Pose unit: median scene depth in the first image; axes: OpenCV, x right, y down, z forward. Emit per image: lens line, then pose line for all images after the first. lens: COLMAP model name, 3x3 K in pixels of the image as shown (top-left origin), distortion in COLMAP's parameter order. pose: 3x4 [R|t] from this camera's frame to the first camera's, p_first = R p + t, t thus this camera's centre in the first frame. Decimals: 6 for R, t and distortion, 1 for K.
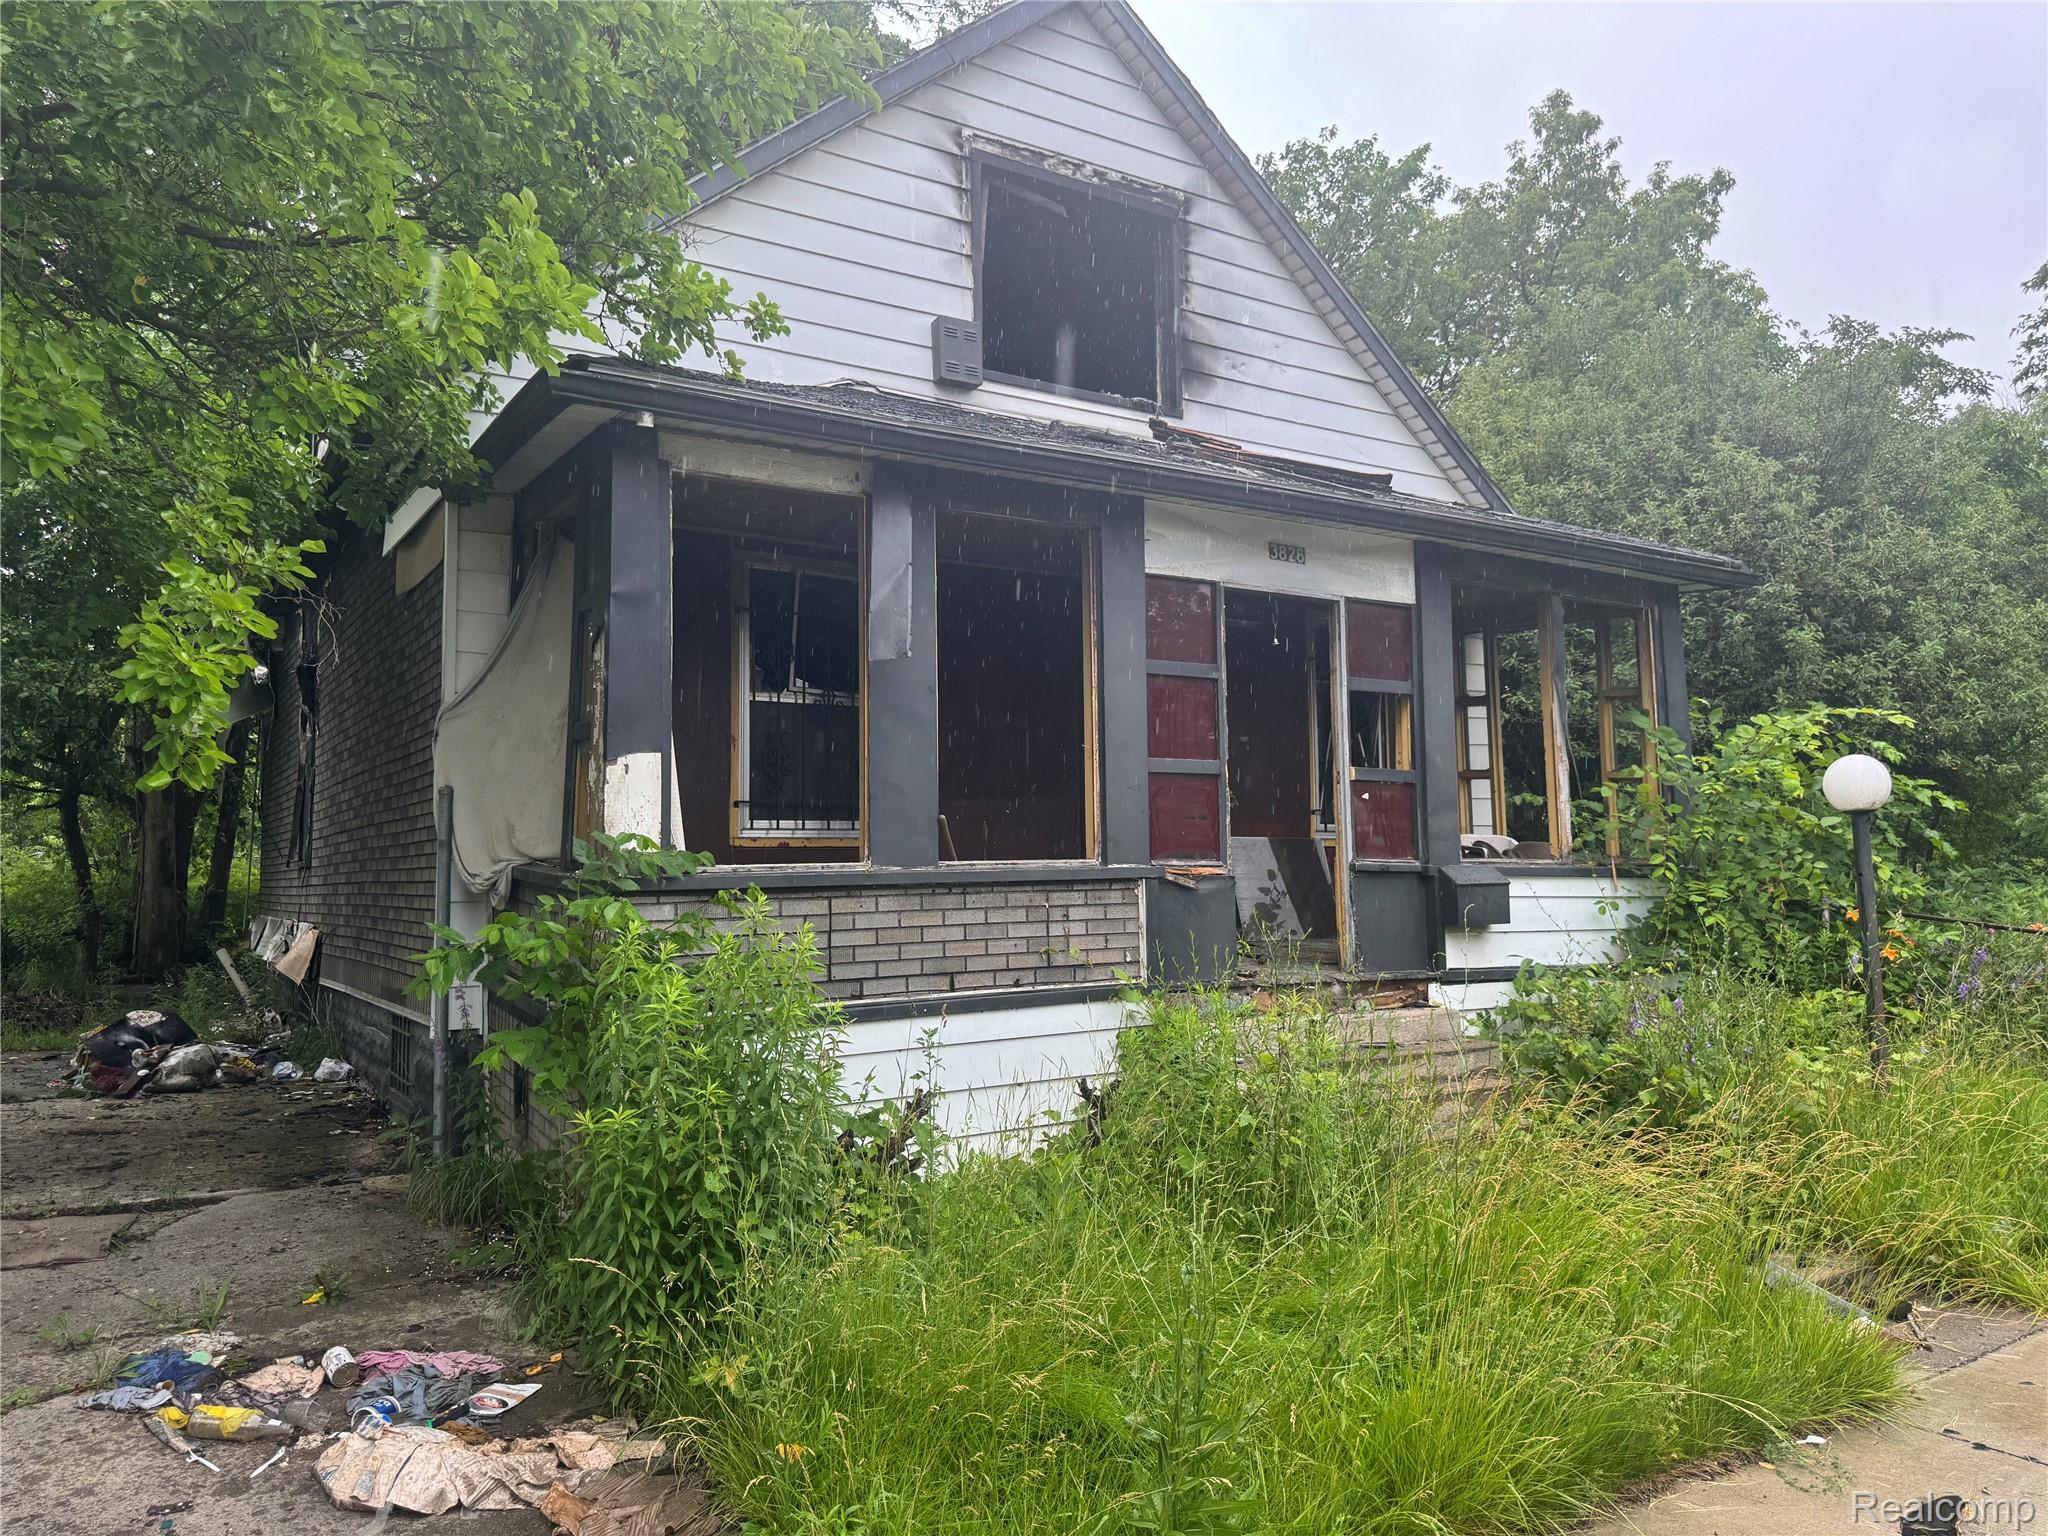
lens RADIAL K [[1432.4, 0, 1030.0], [0, 1432.4, 766.9], [0, 0, 1]] dist [0.075883, -0.096772]
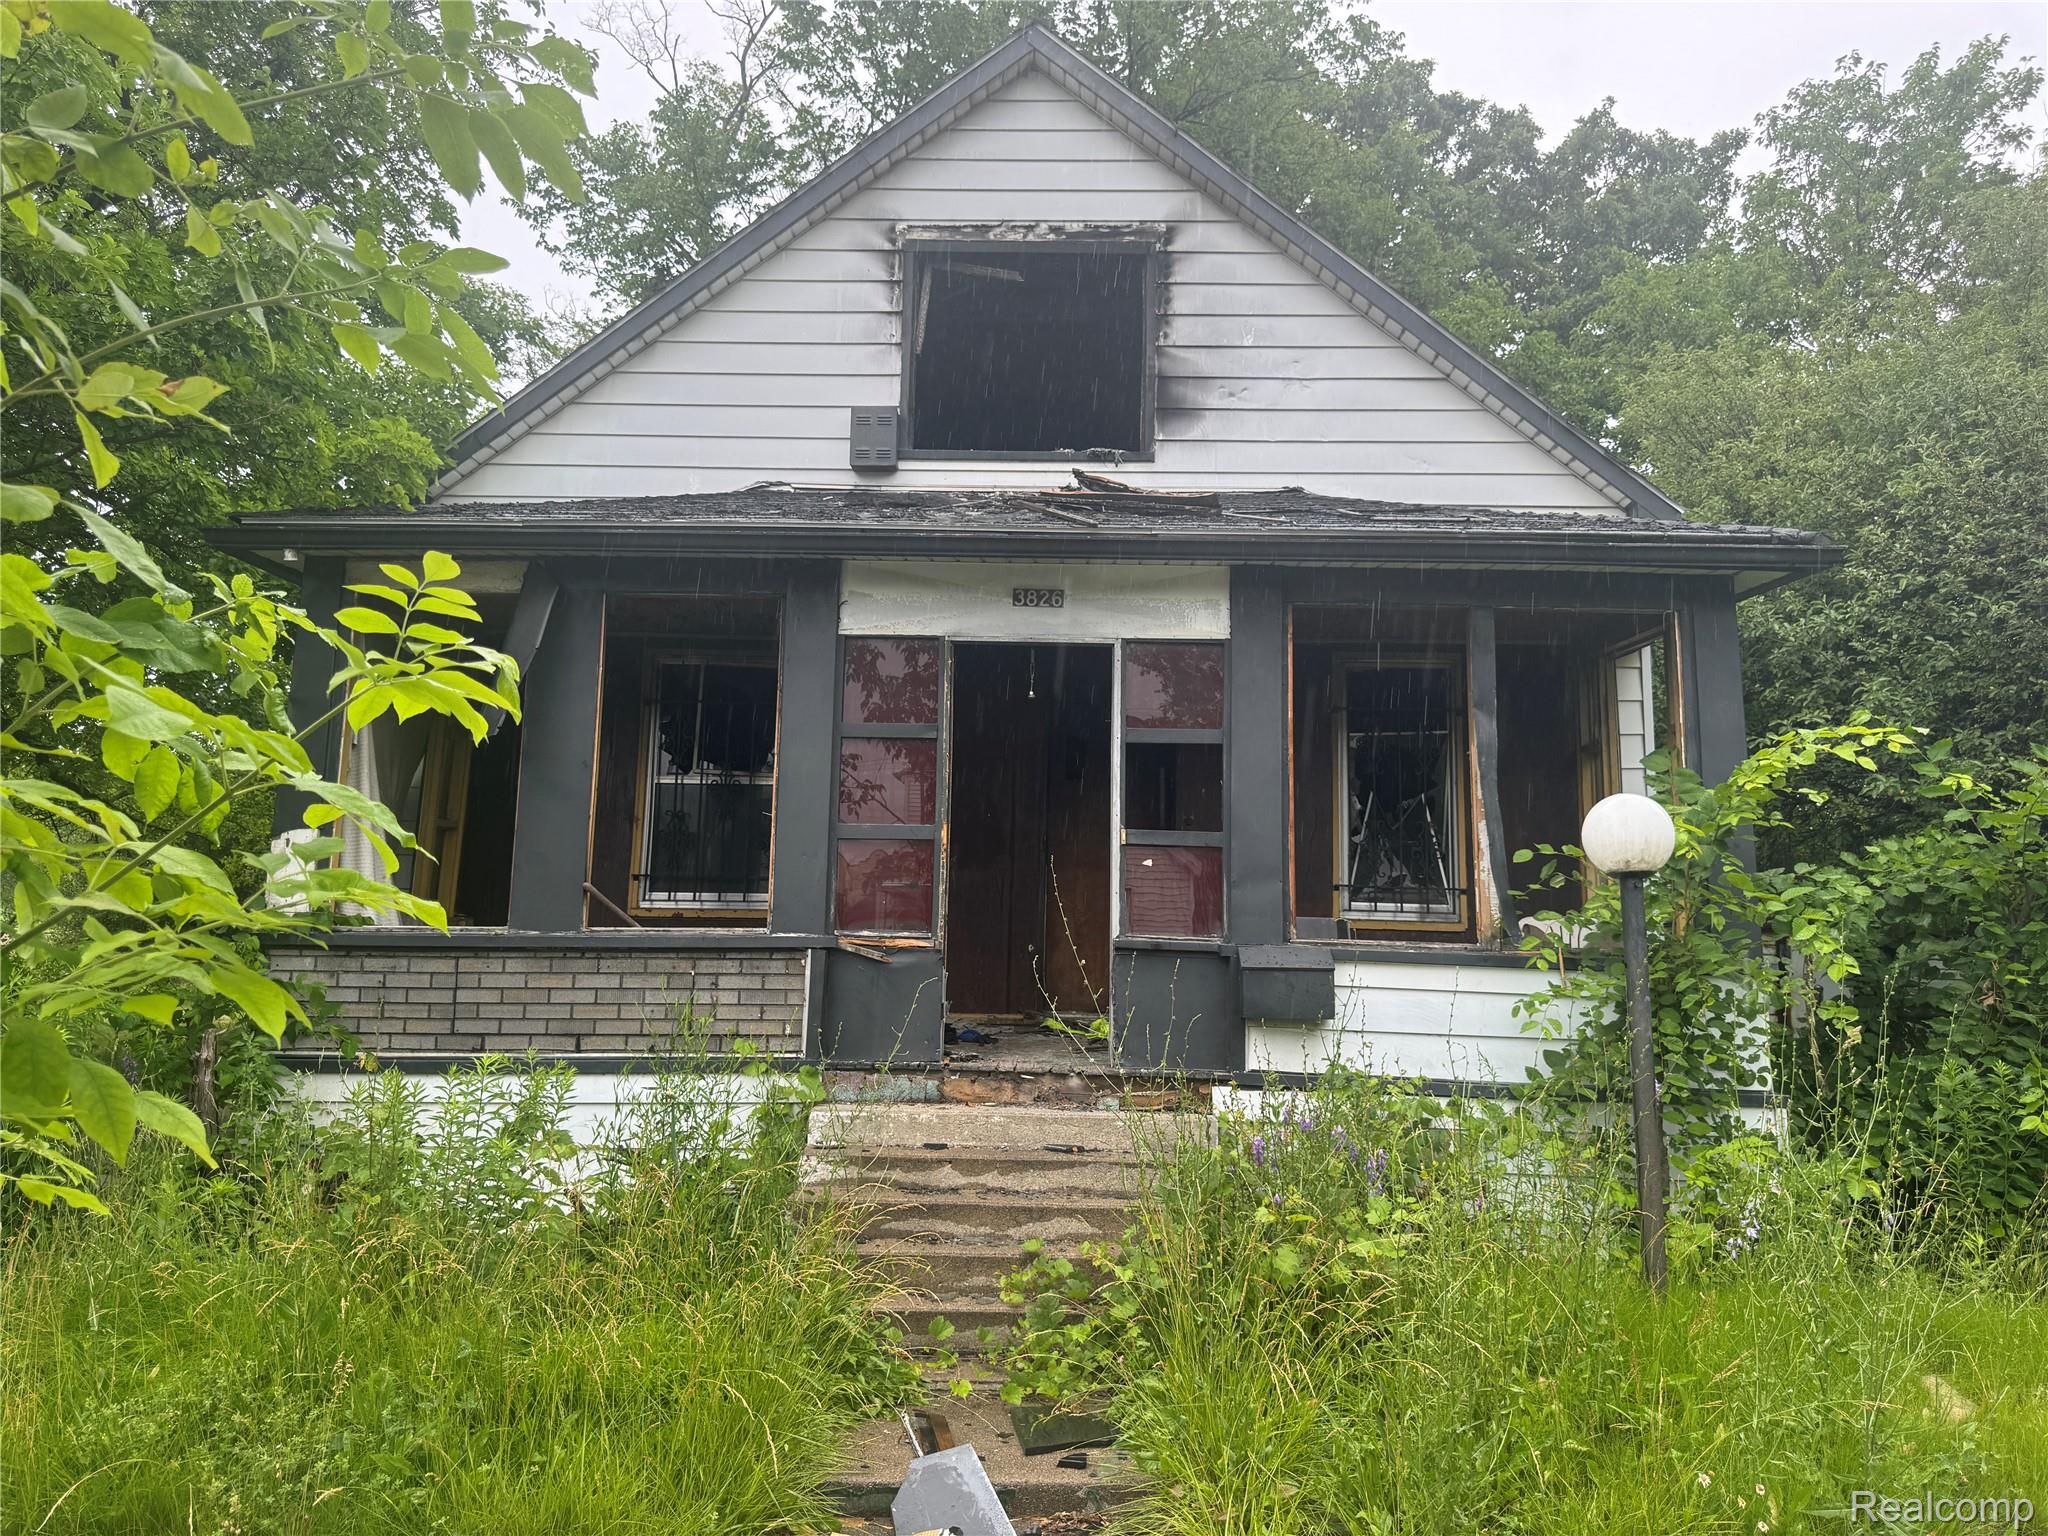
lens RADIAL K [[1432.4, 0, 1021.2], [0, 1432.4, 769.5], [0, 0, 1]] dist [0.075883, -0.096772]
pose [[0.841612, -0.047465, -0.537994, 0.791670], [0.013970, 0.997711, -0.066171, 0.025063], [0.539903, 0.048174, 0.840348, 0.277816]]
